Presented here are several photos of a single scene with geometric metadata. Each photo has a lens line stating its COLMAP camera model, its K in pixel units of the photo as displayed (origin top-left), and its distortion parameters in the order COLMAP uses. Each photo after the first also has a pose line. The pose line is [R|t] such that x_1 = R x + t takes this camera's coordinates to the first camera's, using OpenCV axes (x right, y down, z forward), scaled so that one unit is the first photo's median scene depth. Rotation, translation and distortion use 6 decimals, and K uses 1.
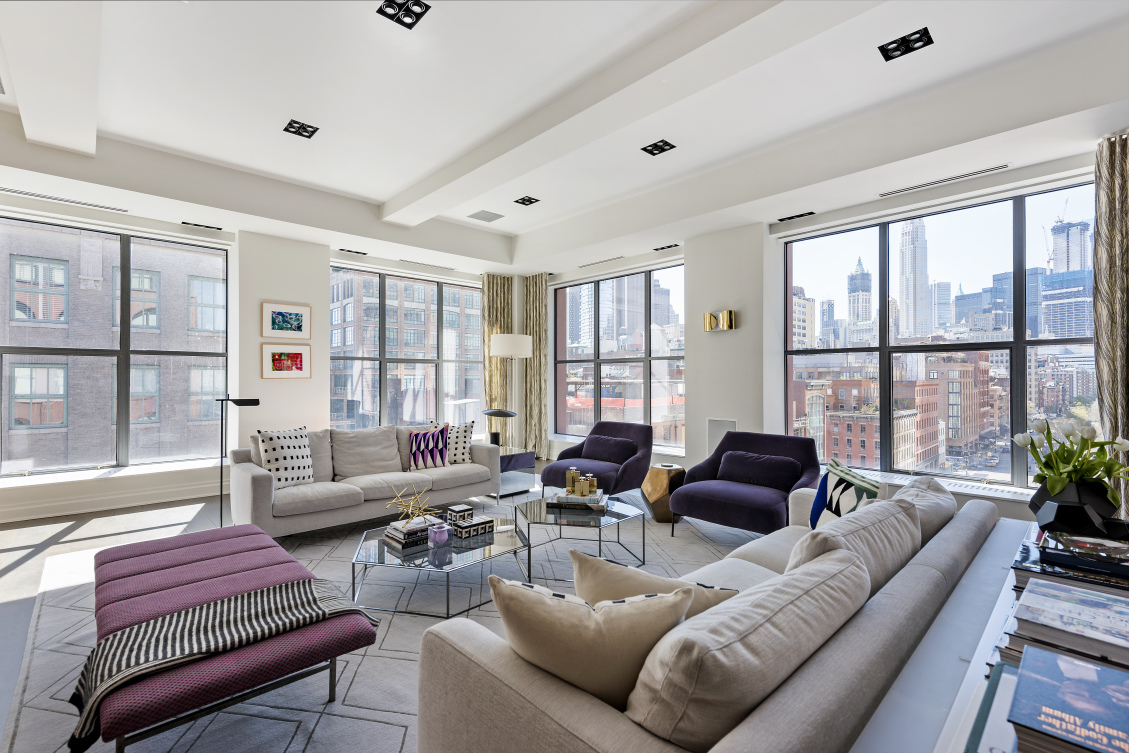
lens RADIAL K [[508.9, 0, 565.0], [0, 508.9, 384.2], [0, 0, 1]] dist [-0.002060, -0.000217]
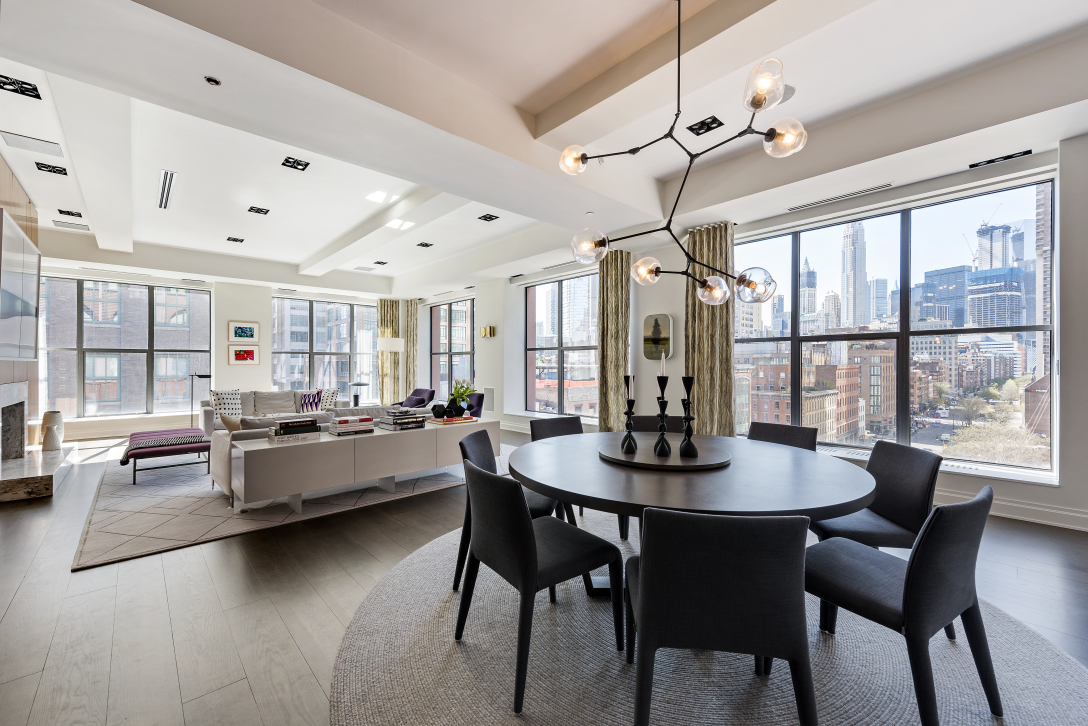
lens RADIAL K [[440.8, 0, 542.0], [0, 440.8, 369.1], [0, 0, 1]] dist [0.001739, -0.000024]
pose [[0.999918, -0.001689, -0.012676, 0.380450], [0.001704, 0.999998, 0.001187, 0.002775], [0.012674, -0.001209, 0.999919, -0.386851]]
